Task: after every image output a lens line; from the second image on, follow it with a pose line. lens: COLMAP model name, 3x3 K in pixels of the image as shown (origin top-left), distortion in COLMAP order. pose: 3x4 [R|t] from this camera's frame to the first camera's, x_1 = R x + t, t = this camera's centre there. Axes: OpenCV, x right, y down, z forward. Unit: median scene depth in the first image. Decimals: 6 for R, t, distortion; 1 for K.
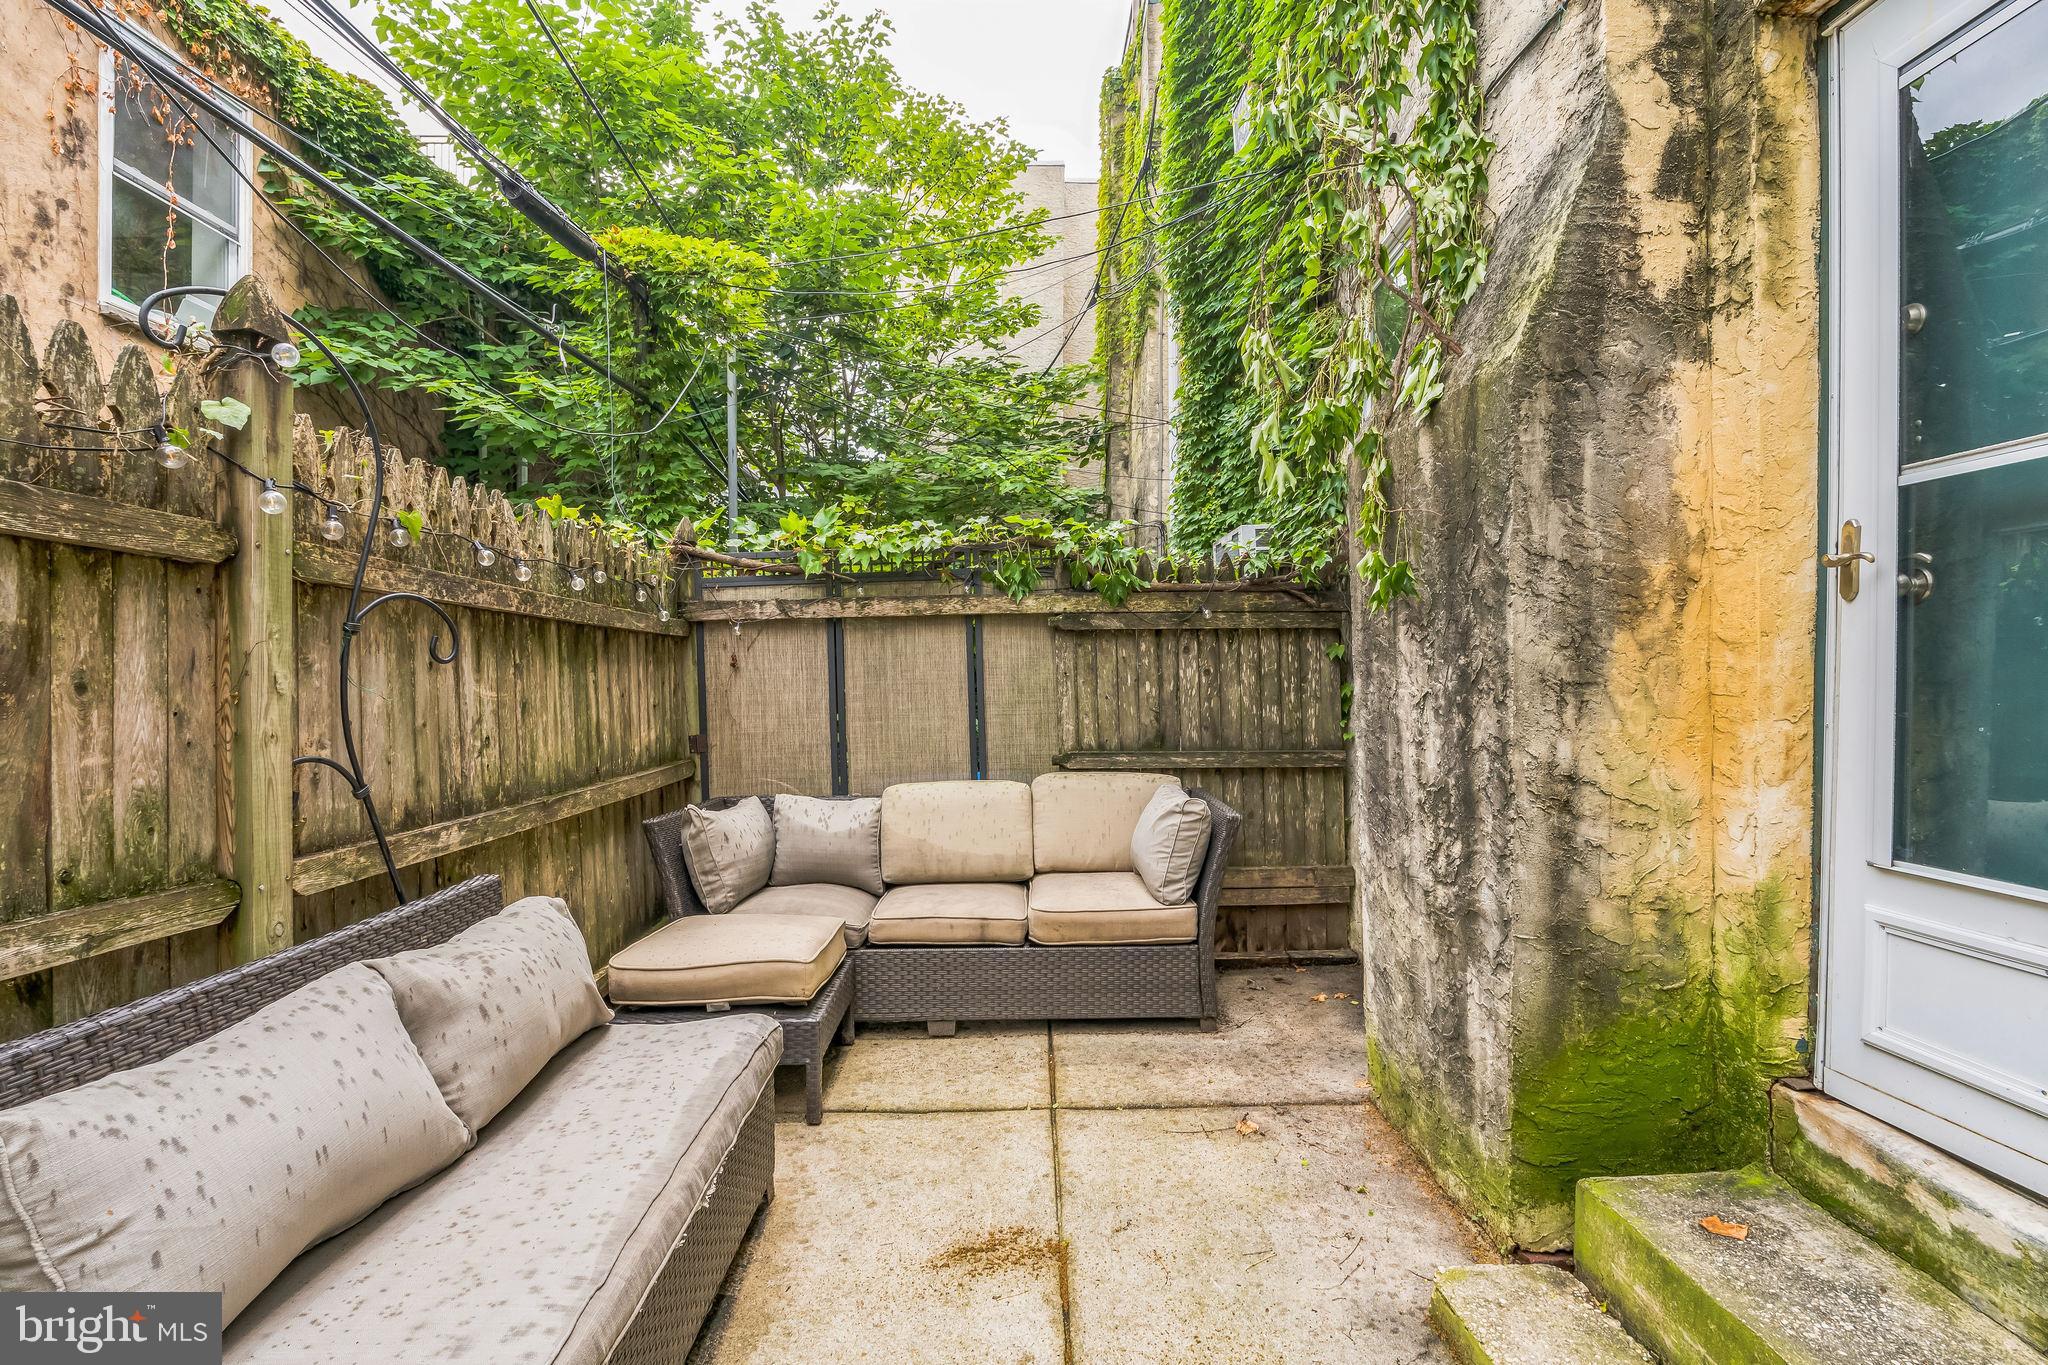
lens RADIAL K [[930.7, 0, 1020.3], [0, 930.7, 709.0], [0, 0, 1]] dist [-0.027656, 0.004559]
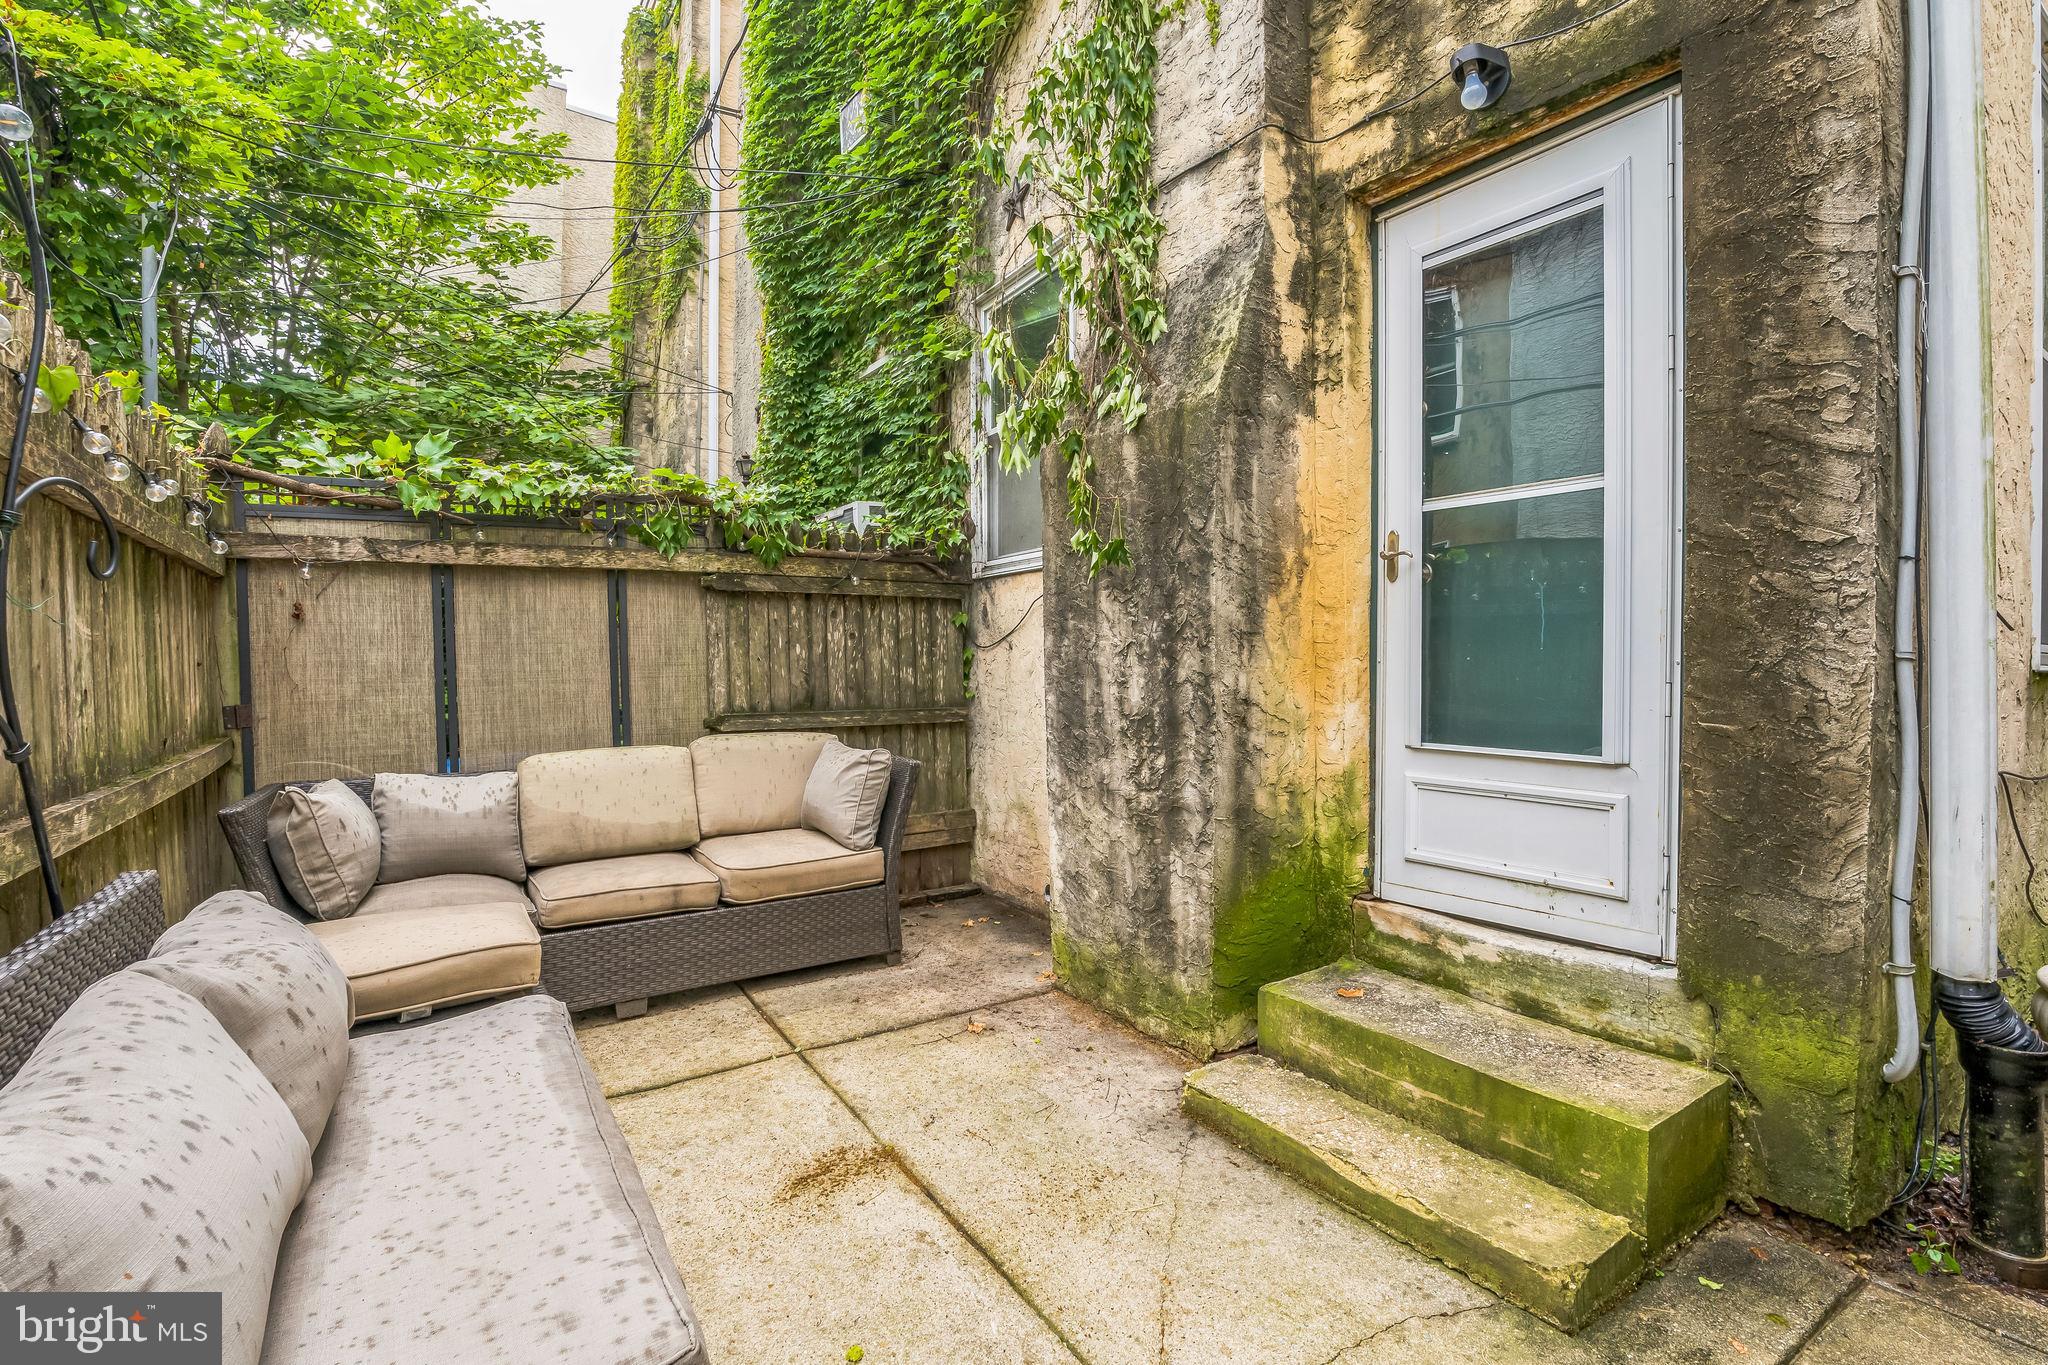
lens RADIAL K [[943.1, 0, 1024.0], [0, 943.1, 682.5], [0, 0, 1]] dist [-0.028934, 0.006142]
pose [[0.838377, -0.007548, 0.545039, -0.316075], [0.015151, 0.999840, -0.009459, 0.038118], [-0.544881, 0.016188, 0.838357, -0.008001]]
